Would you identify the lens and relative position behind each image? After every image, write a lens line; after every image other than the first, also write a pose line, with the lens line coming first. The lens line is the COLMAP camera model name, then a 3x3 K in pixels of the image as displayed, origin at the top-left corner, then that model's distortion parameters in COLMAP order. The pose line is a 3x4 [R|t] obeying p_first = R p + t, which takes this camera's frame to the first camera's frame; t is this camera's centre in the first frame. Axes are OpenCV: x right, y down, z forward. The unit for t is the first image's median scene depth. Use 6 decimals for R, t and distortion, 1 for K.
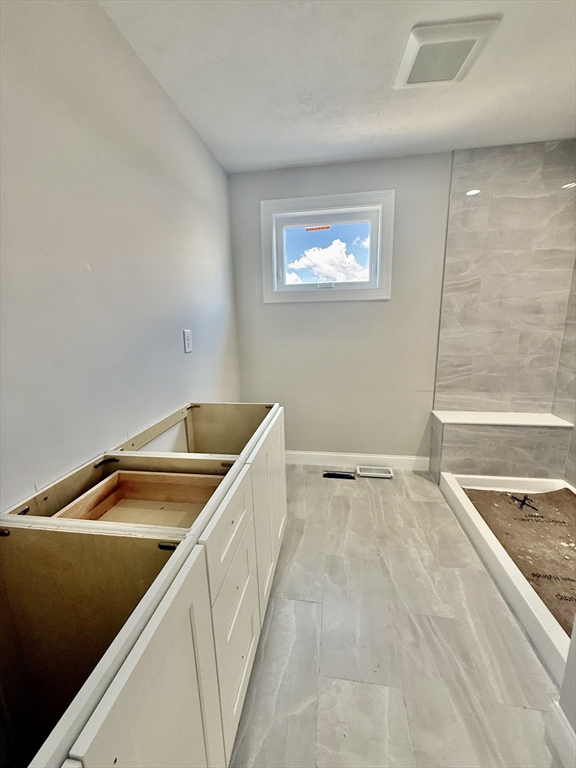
lens RADIAL K [[314.3, 0, 287.9], [0, 314.3, 384.5], [0, 0, 1]] dist [-0.004209, -0.000188]
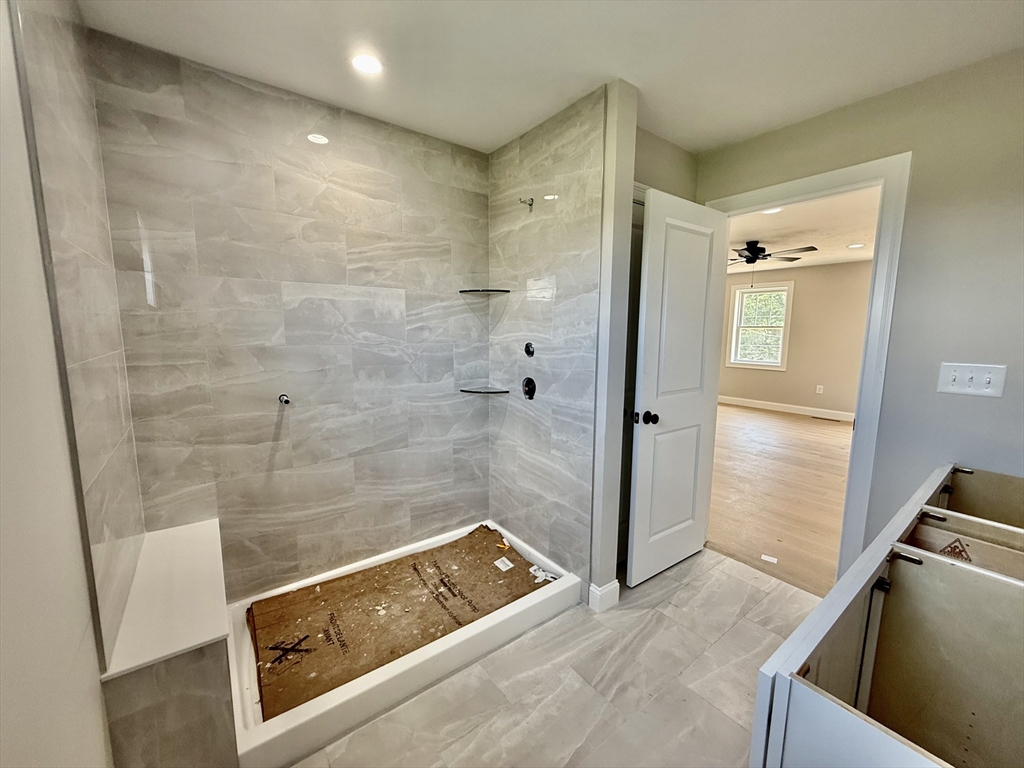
lens RADIAL K [[419.1, 0, 515.5], [0, 419.1, 384.2], [0, 0, 1]] dist [-0.004209, -0.000188]
pose [[-0.734249, -0.059437, 0.676274, -0.100345], [0.157540, 0.954049, 0.254896, -0.314852], [-0.660348, 0.293697, -0.691145, 1.434820]]
